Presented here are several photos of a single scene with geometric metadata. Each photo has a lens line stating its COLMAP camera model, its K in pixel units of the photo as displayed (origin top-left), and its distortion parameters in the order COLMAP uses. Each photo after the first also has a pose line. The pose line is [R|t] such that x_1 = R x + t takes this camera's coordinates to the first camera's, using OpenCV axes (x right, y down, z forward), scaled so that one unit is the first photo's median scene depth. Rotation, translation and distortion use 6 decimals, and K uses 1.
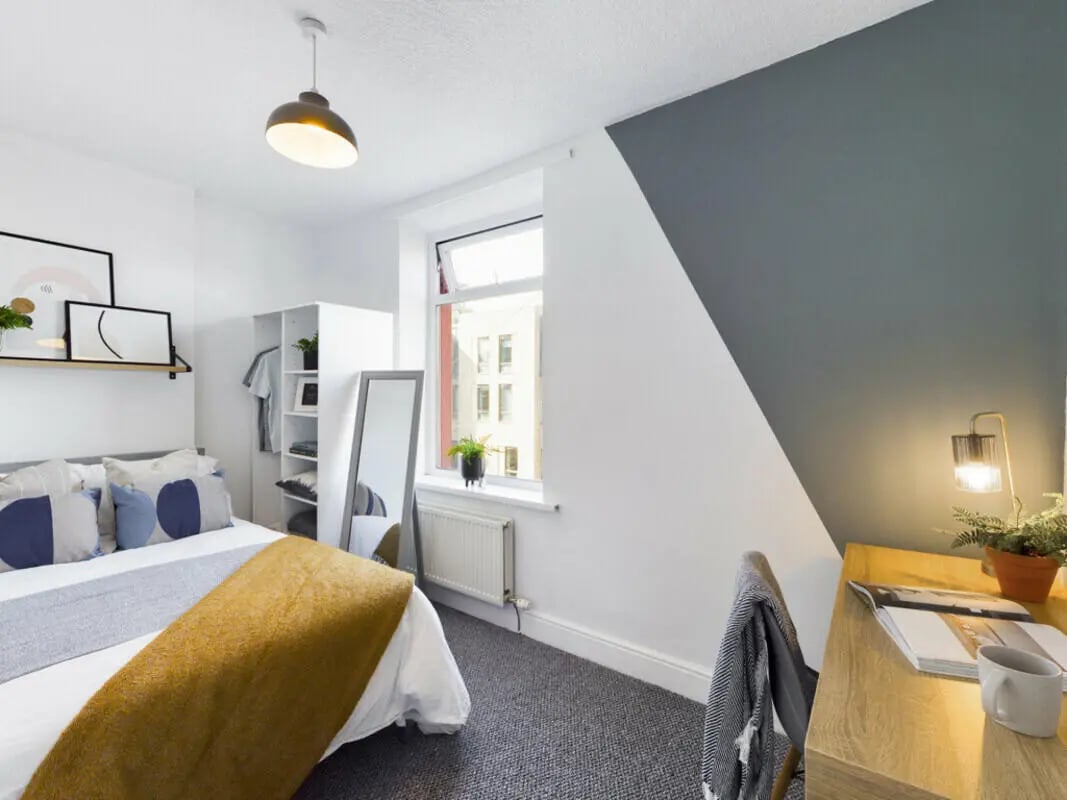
lens RADIAL K [[472.1, 0, 535.8], [0, 472.1, 396.2], [0, 0, 1]] dist [0.001221, -0.000691]
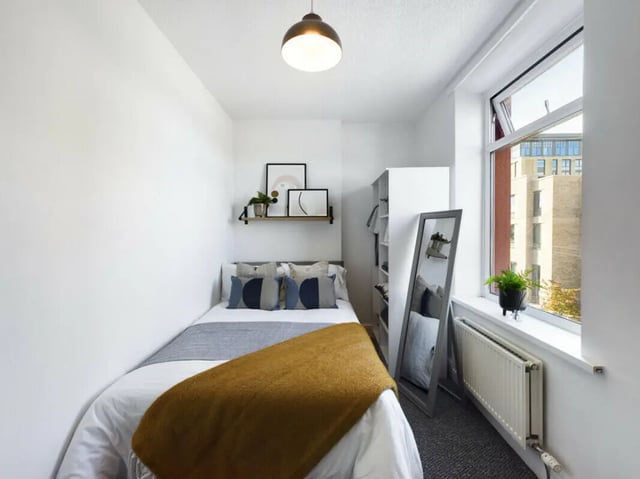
lens RADIAL K [[283.2, 0, 320.4], [0, 283.2, 239.2], [0, 0, 1]] dist [0.001221, -0.000691]
pose [[0.577356, 0.010774, -0.816421, 0.152132], [0.009107, 0.999766, 0.019634, 0.003359], [0.816442, -0.018771, 0.577123, 0.330606]]
